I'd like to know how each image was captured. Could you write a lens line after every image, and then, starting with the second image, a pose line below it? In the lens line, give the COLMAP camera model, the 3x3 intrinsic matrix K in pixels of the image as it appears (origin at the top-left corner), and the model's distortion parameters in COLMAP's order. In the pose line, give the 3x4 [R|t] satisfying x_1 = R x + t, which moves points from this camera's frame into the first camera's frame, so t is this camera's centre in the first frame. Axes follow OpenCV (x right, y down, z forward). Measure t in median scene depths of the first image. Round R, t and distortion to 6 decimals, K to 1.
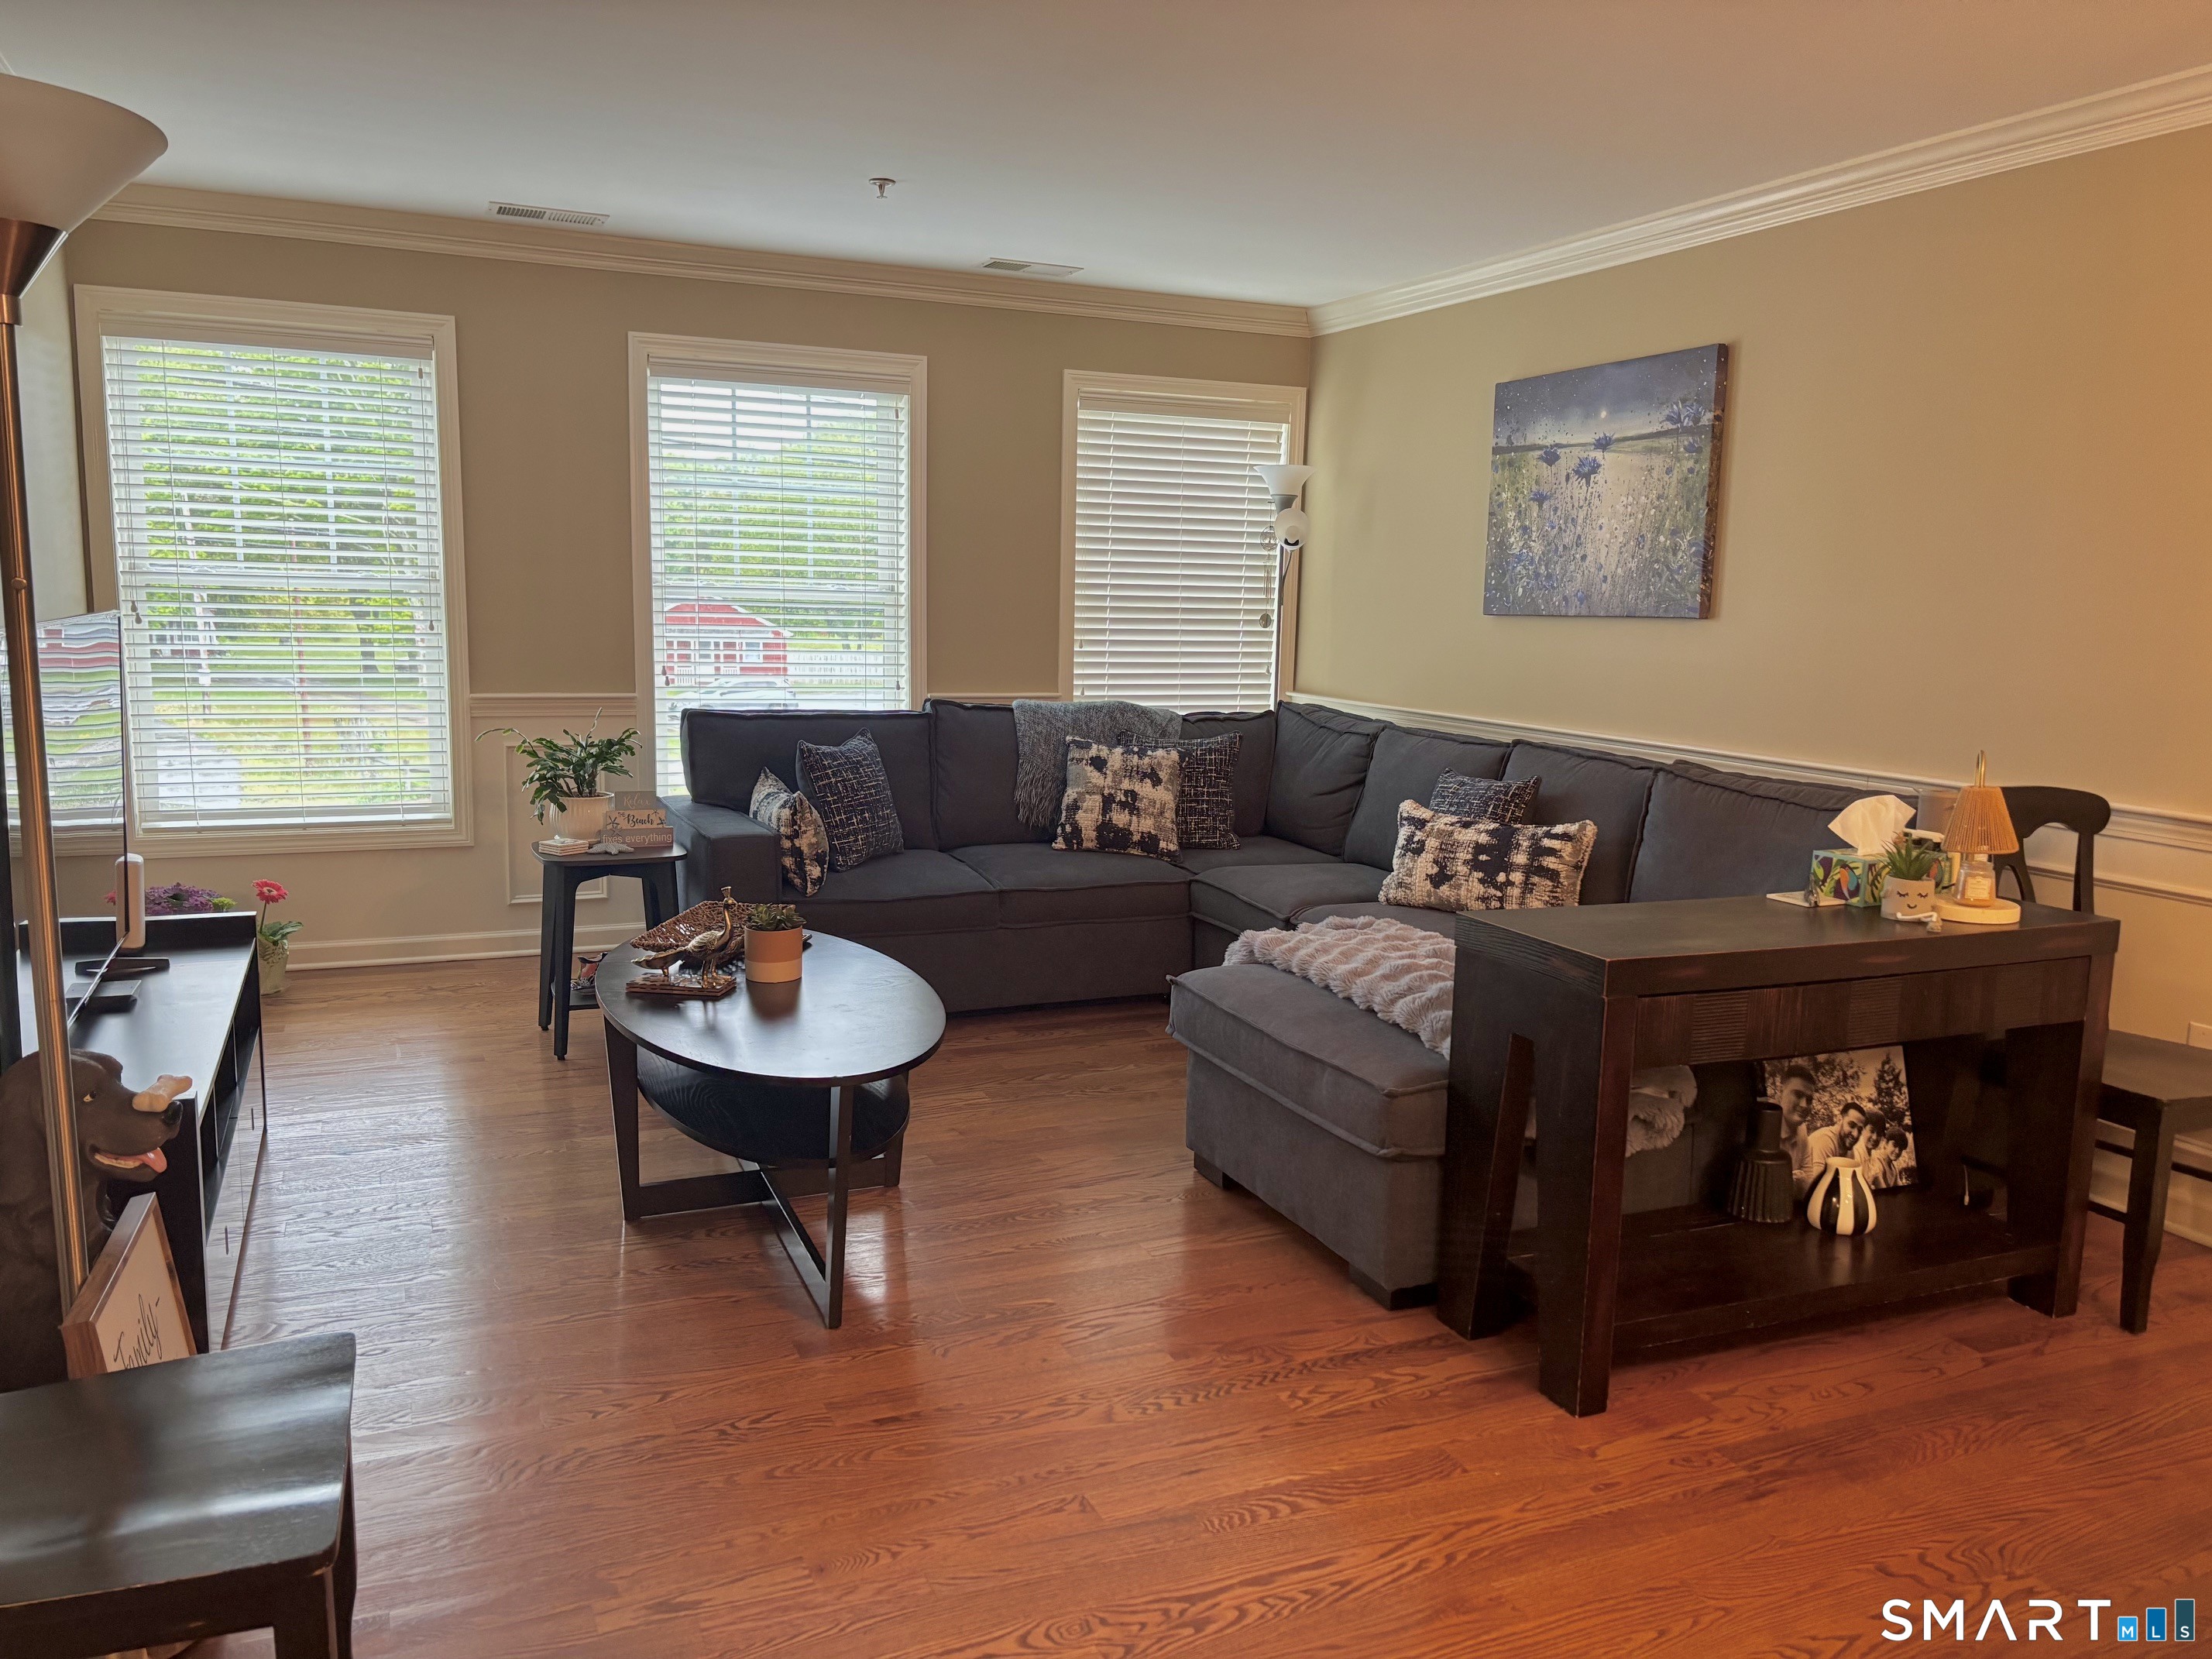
lens RADIAL K [[1637.2, 0, 1095.3], [0, 1637.2, 823.5], [0, 0, 1]] dist [0.027696, -0.004872]
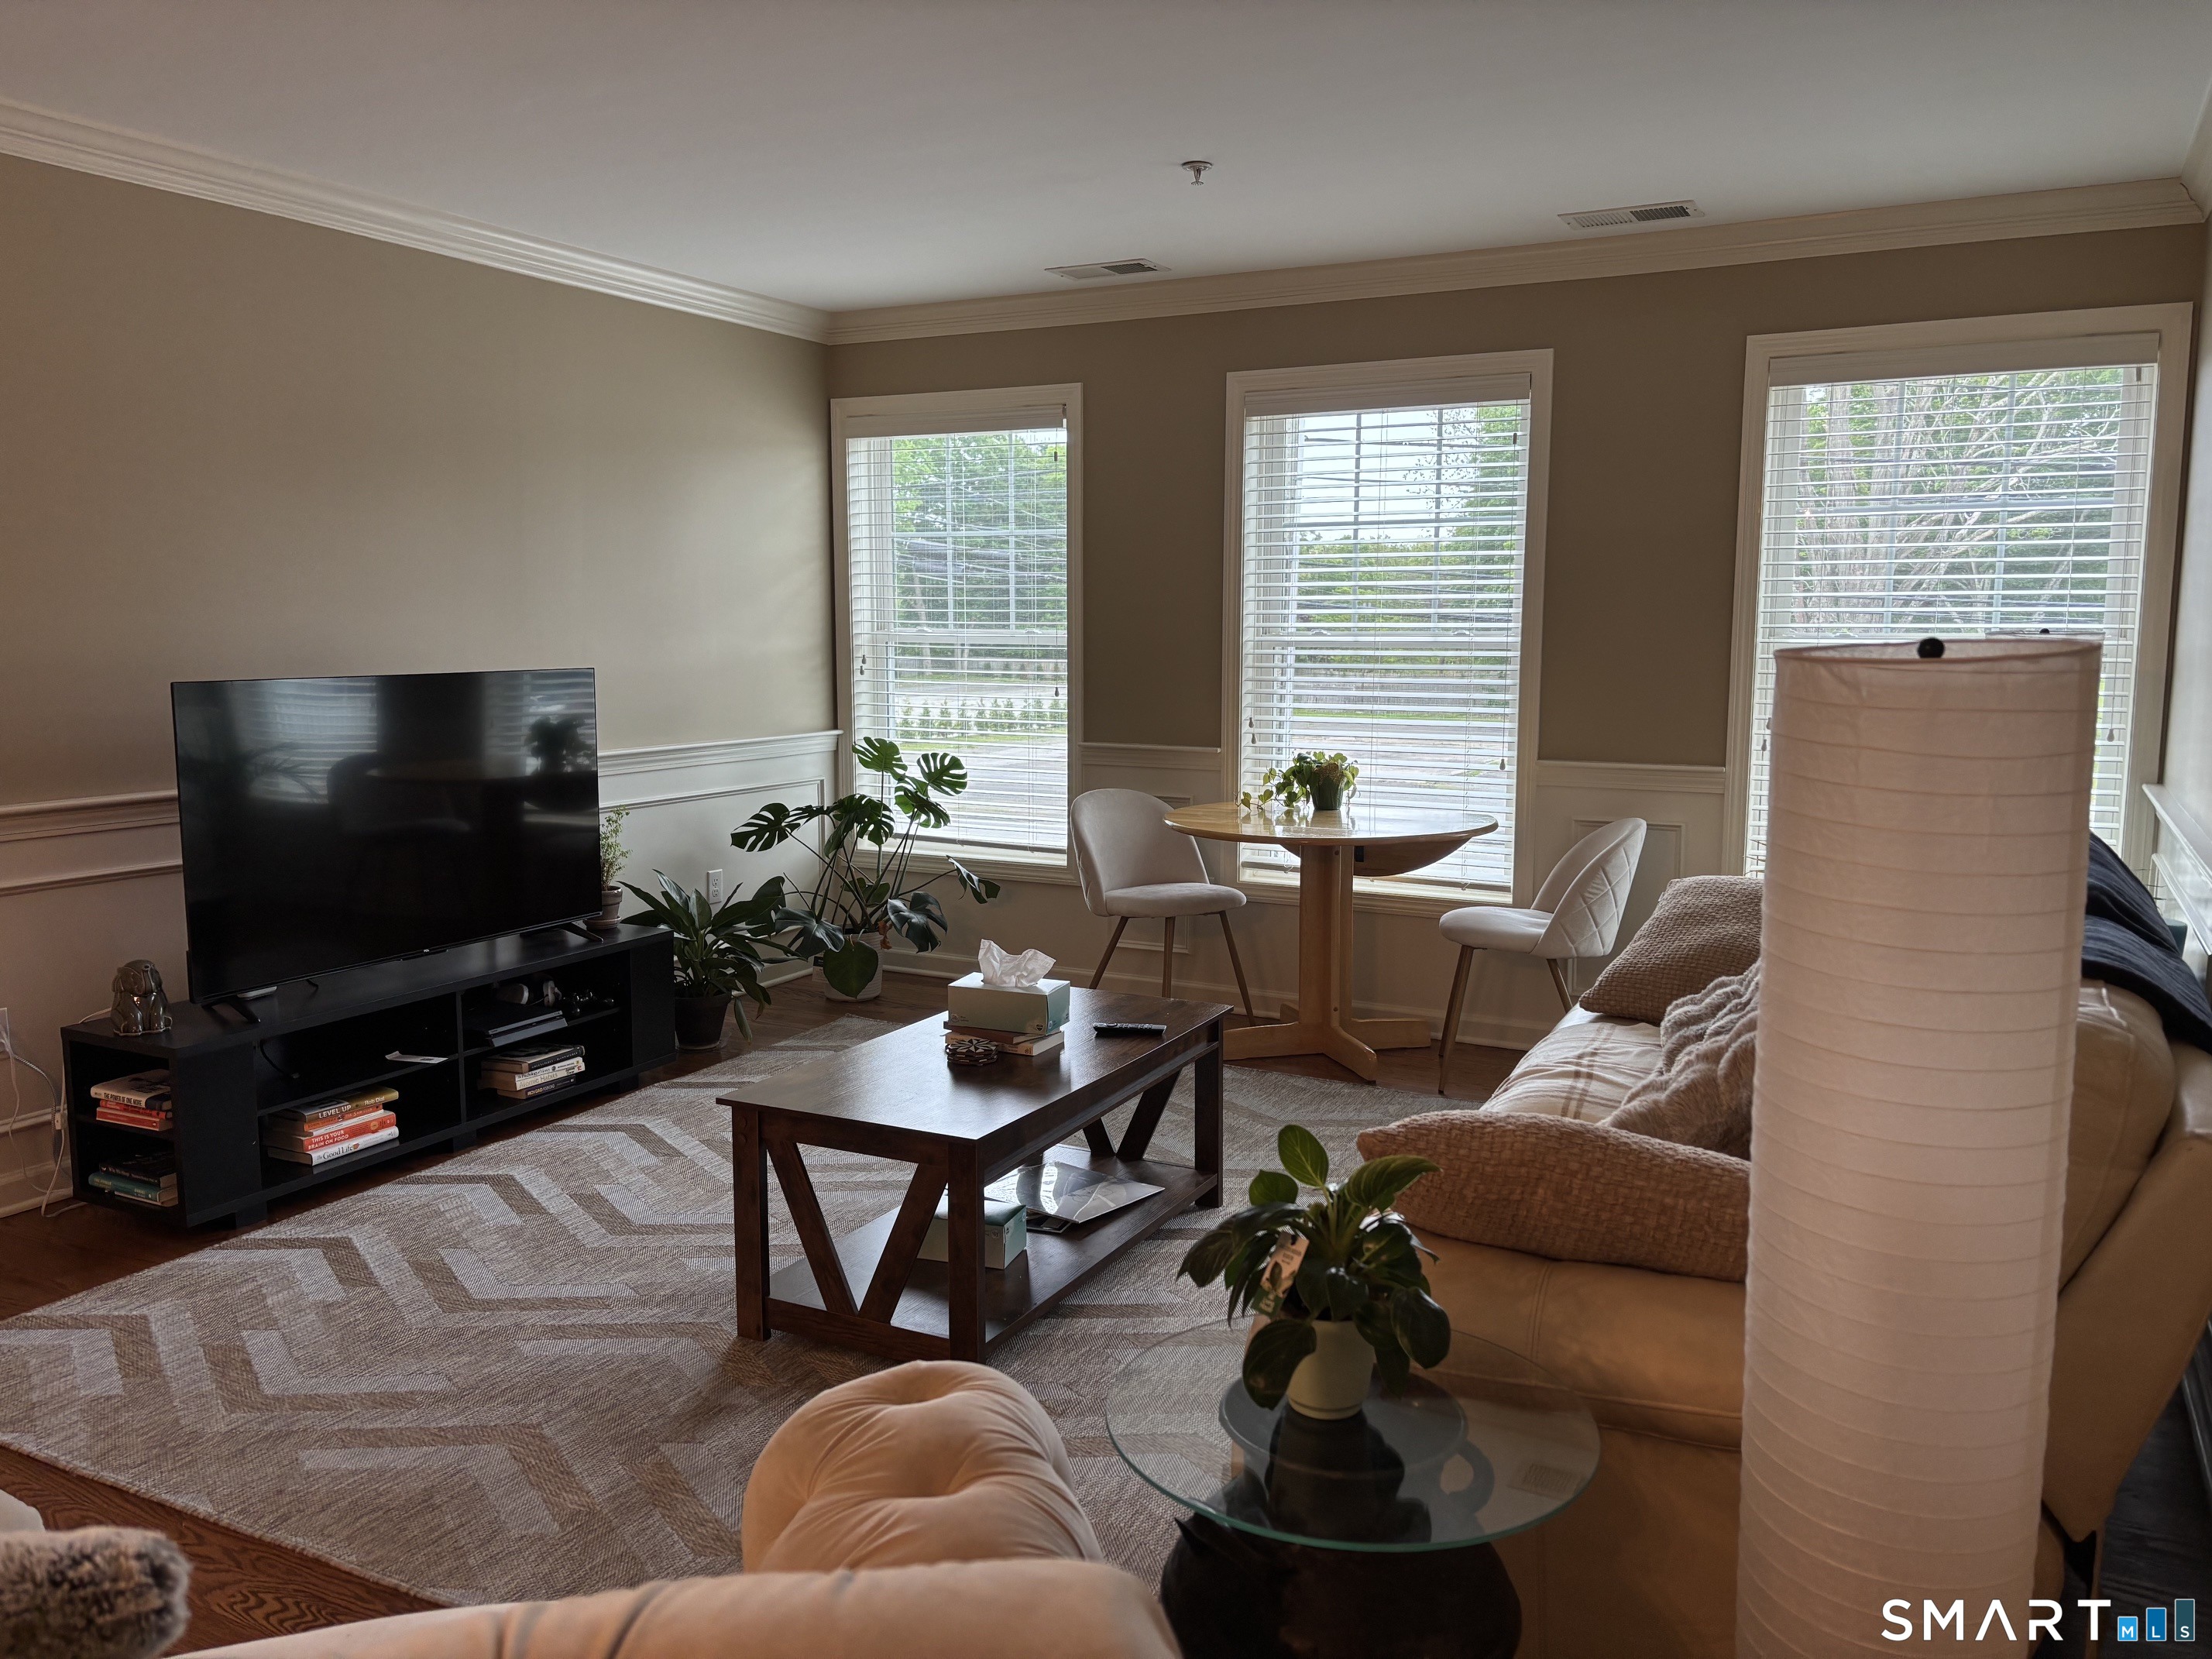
lens RADIAL K [[1639.3, 0, 1095.8], [0, 1639.3, 839.3], [0, 0, 1]] dist [0.063530, -0.080056]
pose [[0.636819, 0.081079, -0.766738, 0.430283], [-0.100000, 0.994741, 0.022134, -0.041140], [0.764501, 0.062579, 0.641578, 0.341073]]
